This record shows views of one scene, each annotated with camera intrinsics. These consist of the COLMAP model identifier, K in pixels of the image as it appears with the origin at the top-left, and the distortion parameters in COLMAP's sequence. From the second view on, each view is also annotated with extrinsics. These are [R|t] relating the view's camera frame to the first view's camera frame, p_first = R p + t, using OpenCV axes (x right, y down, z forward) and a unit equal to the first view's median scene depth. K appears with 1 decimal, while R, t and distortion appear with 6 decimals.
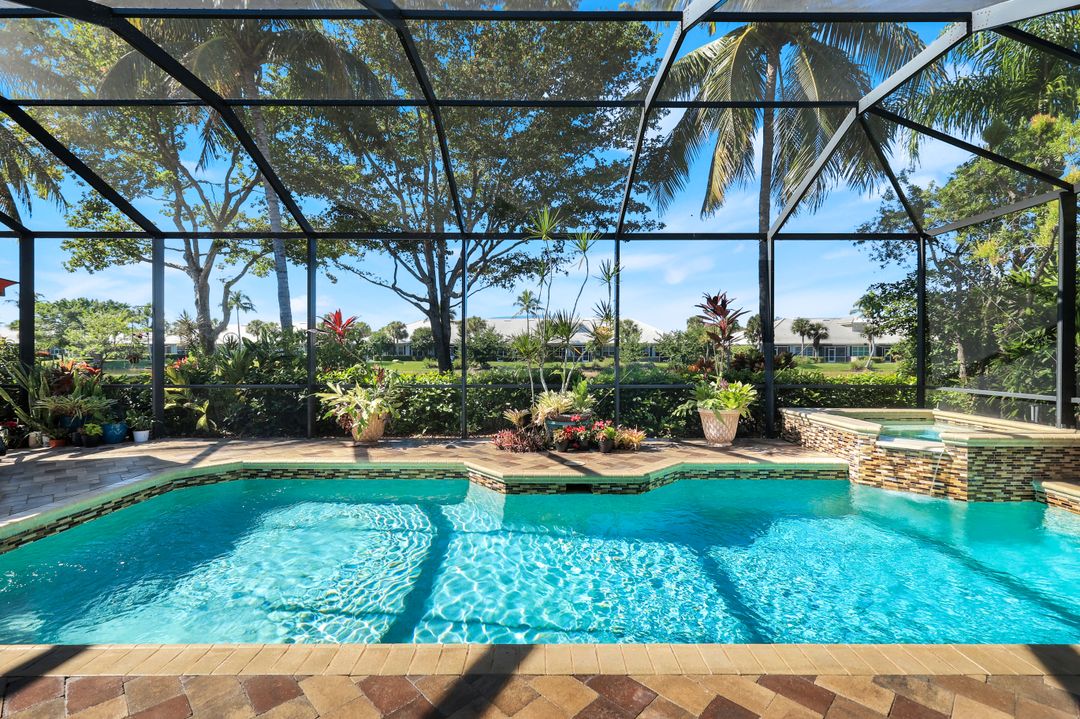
lens RADIAL K [[482.3, 0, 542.3], [0, 482.3, 351.5], [0, 0, 1]] dist [0.003589, 0.000655]
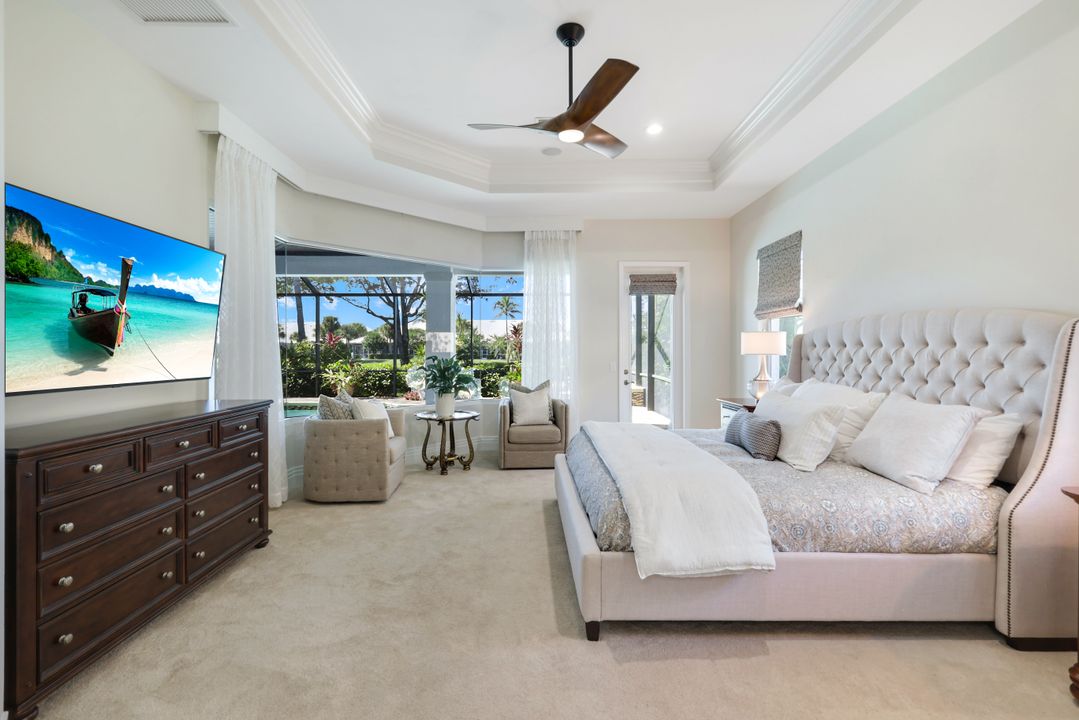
lens RADIAL K [[478.2, 0, 541.6], [0, 478.2, 349.6], [0, 0, 1]] dist [0.004046, -0.000283]
pose [[0.999990, -0.002633, 0.003546, 0.404198], [0.002630, 0.999996, 0.000985, -0.015286], [-0.003549, -0.000975, 0.999993, -0.901649]]
